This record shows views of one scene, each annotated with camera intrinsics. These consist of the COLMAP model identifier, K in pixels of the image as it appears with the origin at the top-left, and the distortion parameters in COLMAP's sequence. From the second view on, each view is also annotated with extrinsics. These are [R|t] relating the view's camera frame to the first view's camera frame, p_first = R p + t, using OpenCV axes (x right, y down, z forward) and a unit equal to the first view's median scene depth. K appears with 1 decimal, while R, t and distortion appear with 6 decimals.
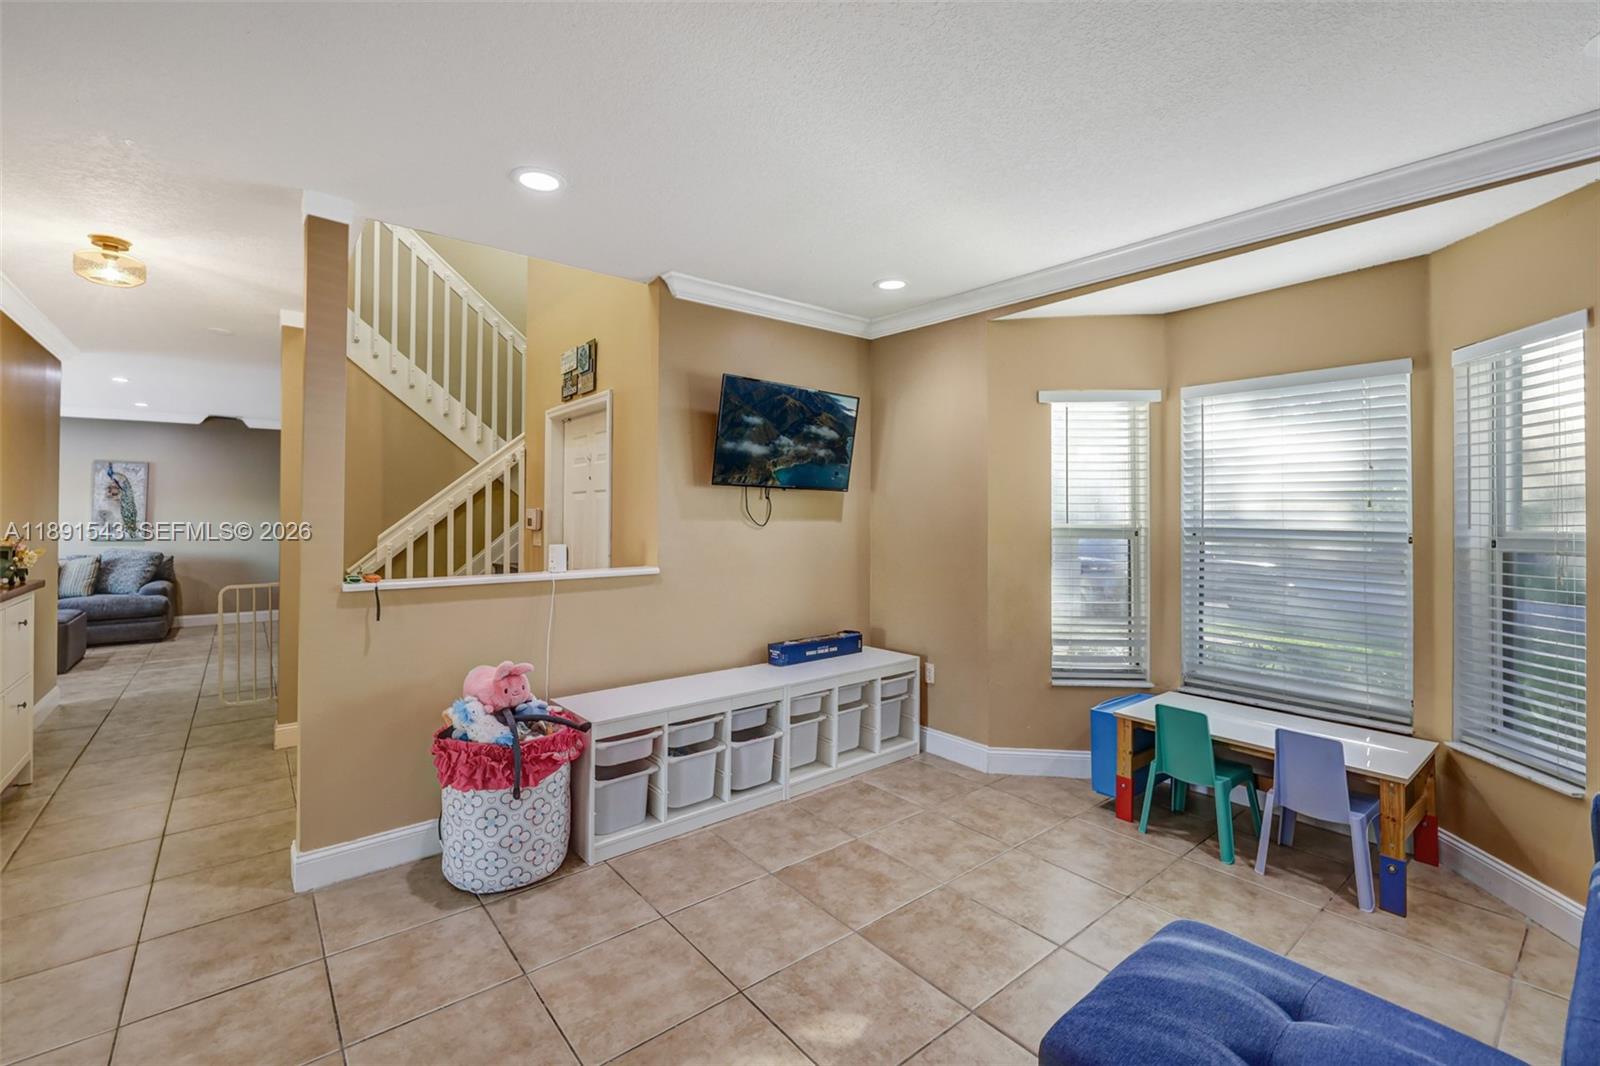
lens RADIAL K [[682.8, 0, 778.6], [0, 682.8, 506.7], [0, 0, 1]] dist [-0.003699, 0.000271]
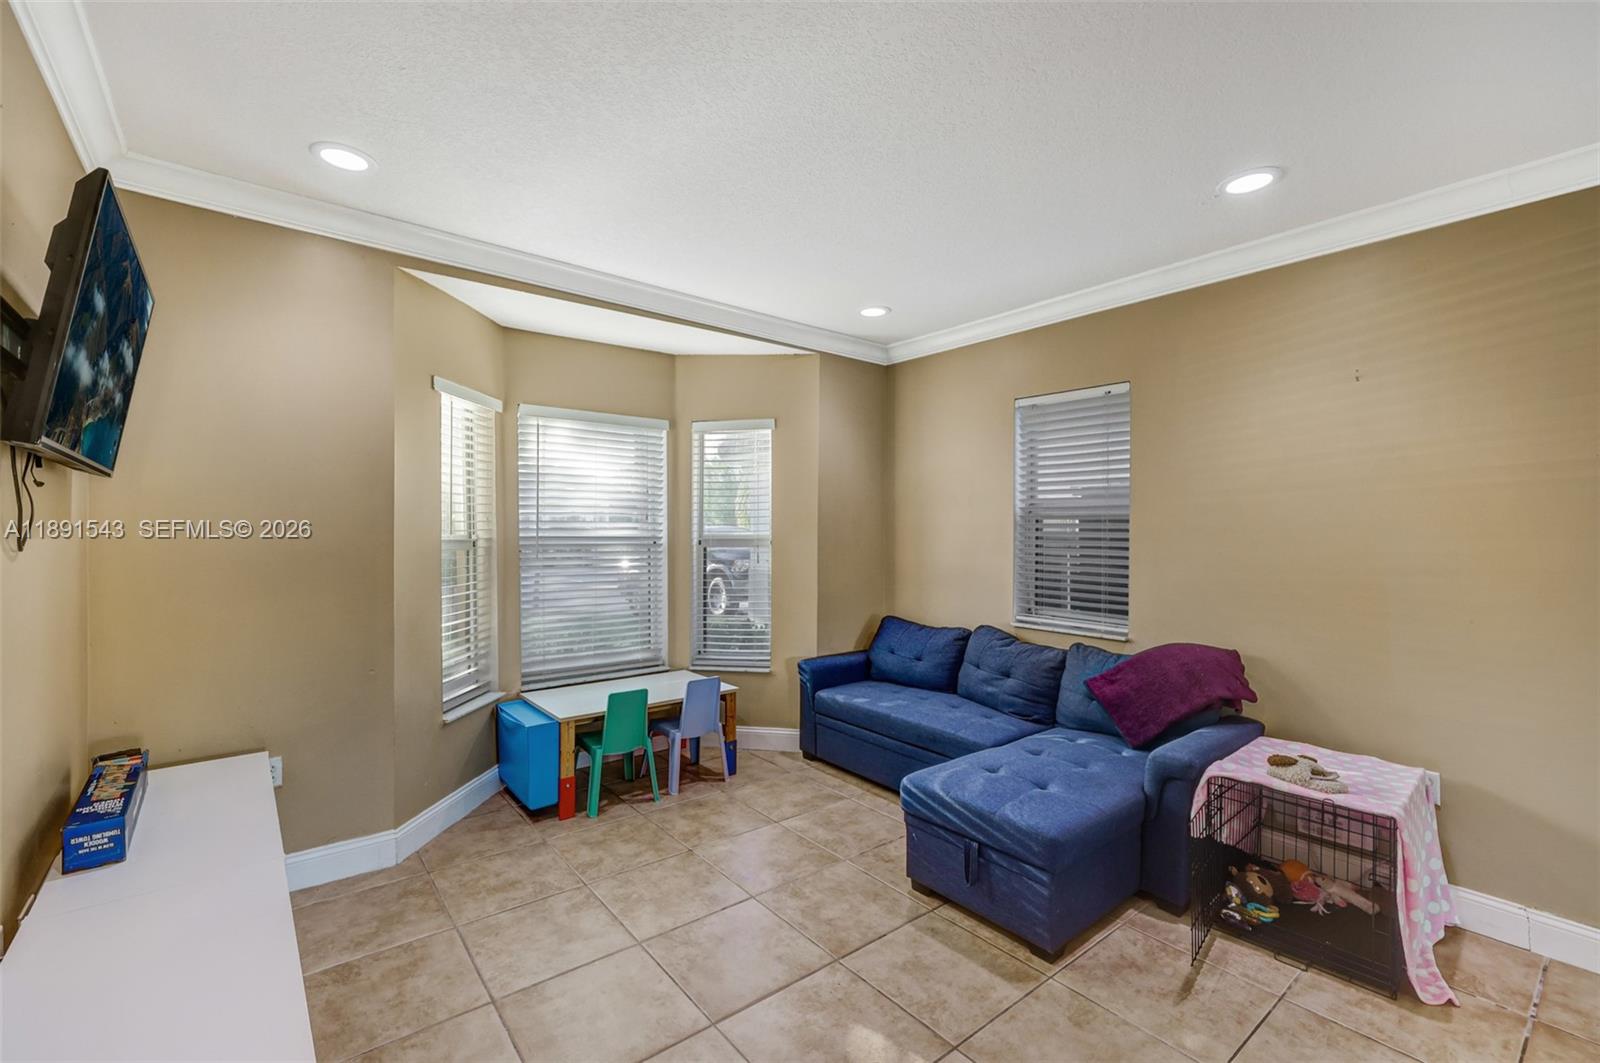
lens RADIAL K [[682.8, 0, 785.4], [0, 682.8, 526.9], [0, 0, 1]] dist [-0.003699, 0.000271]
pose [[0.004369, -0.006093, 0.999972, -0.476034], [-0.015836, 0.999856, 0.006161, 0.002534], [-0.999865, -0.015862, 0.004272, 0.602143]]
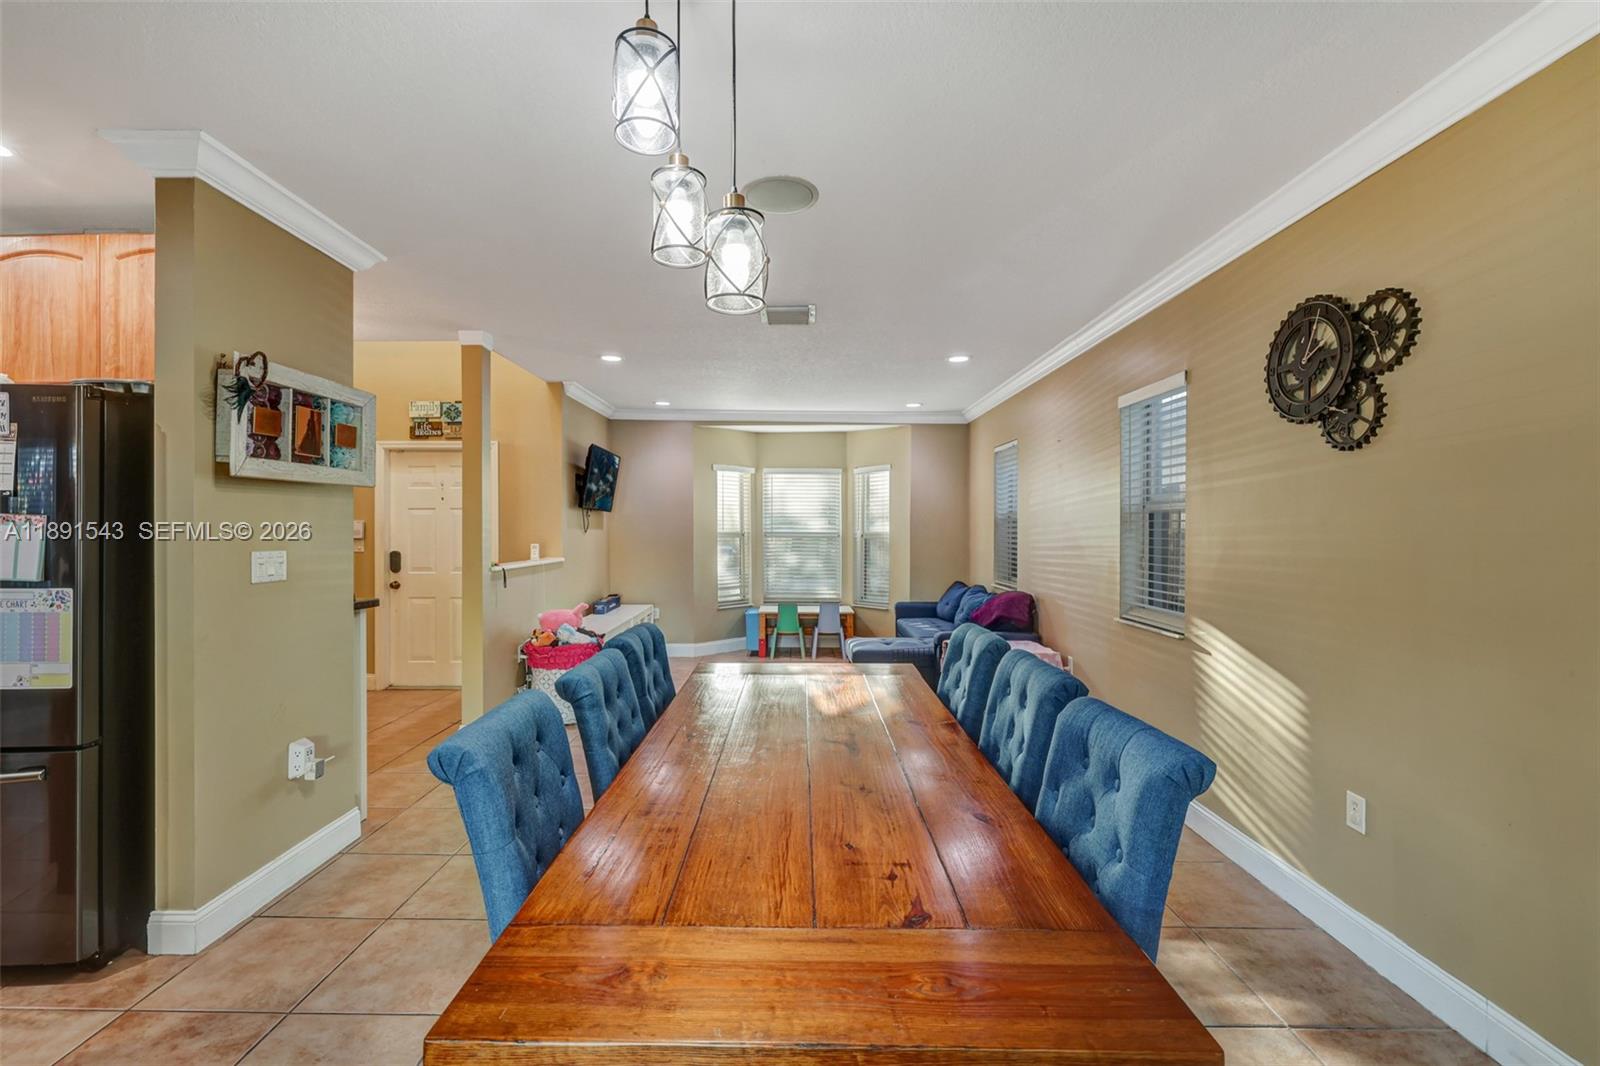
lens RADIAL K [[682.8, 0, 784.6], [0, 682.8, 533.5], [0, 0, 1]] dist [-0.003699, 0.000271]
pose [[0.634507, -0.008232, 0.772873, -1.106796], [-0.007132, 0.999838, 0.016505, -0.001197], [-0.772884, -0.015985, 0.634346, -0.468754]]
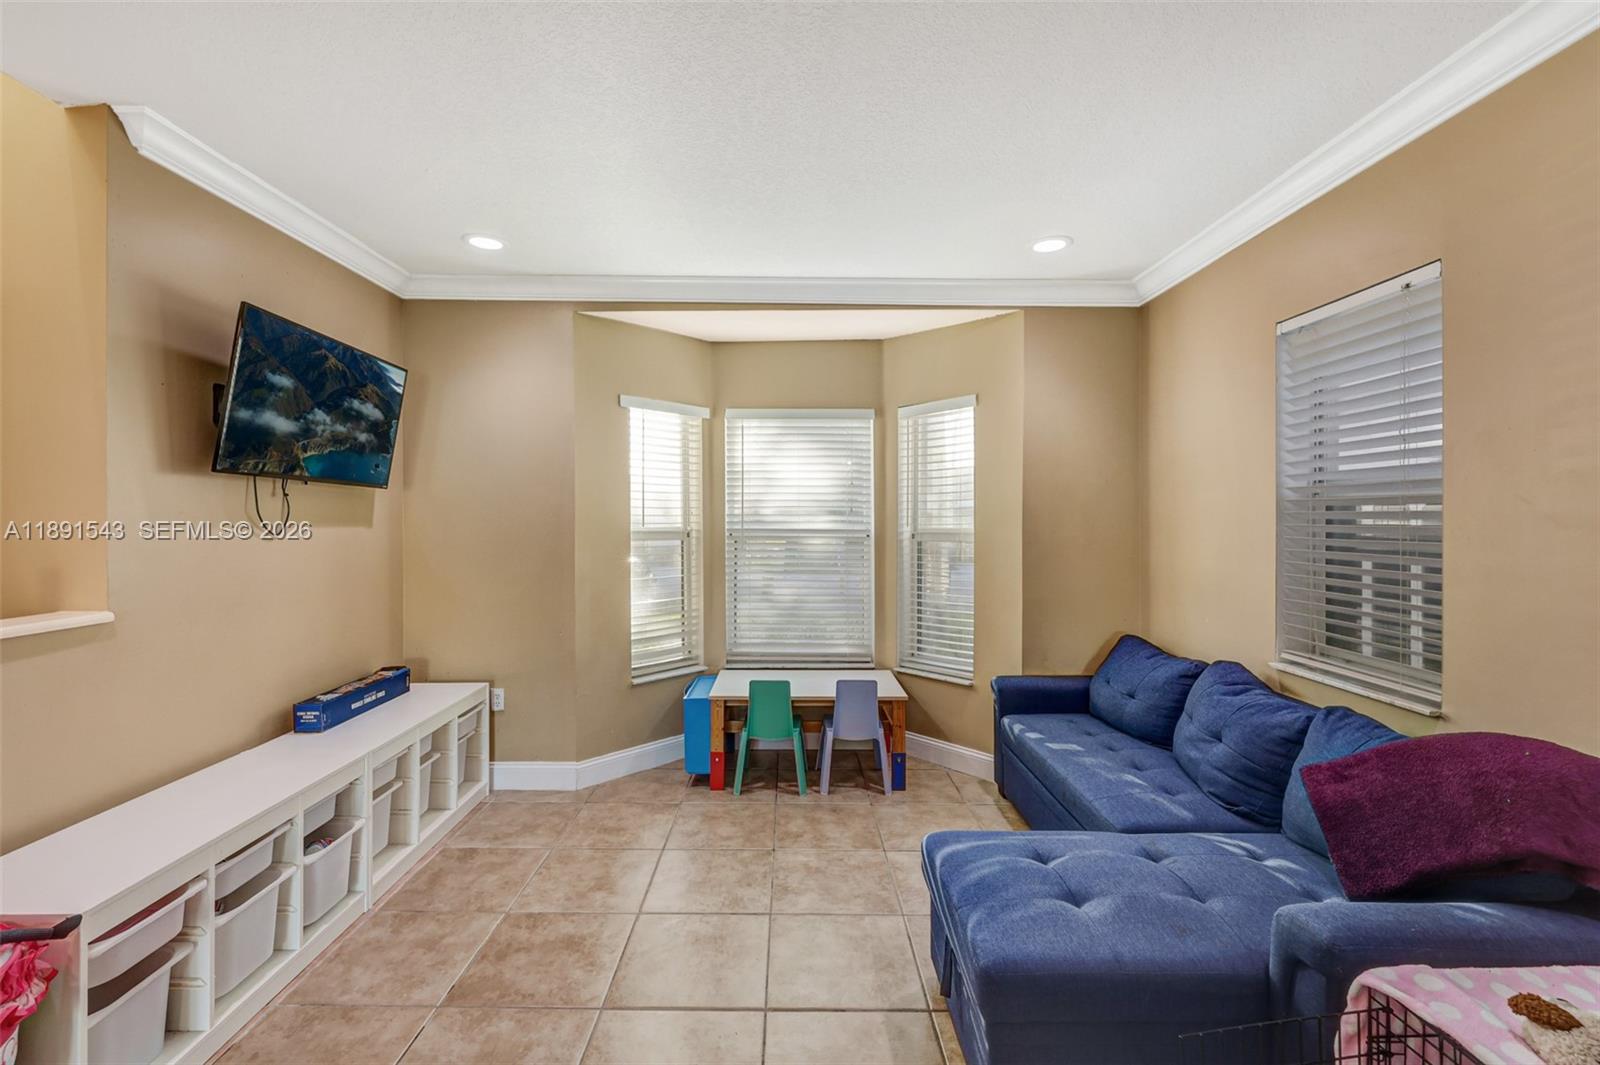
lens RADIAL K [[682.8, 0, 787.0], [0, 682.8, 520.8], [0, 0, 1]] dist [-0.003699, 0.000271]
pose [[0.624695, -0.006543, 0.780842, -0.264978], [-0.006178, 0.999892, 0.013321, 0.000766], [-0.780845, -0.013146, 0.624587, 0.193301]]
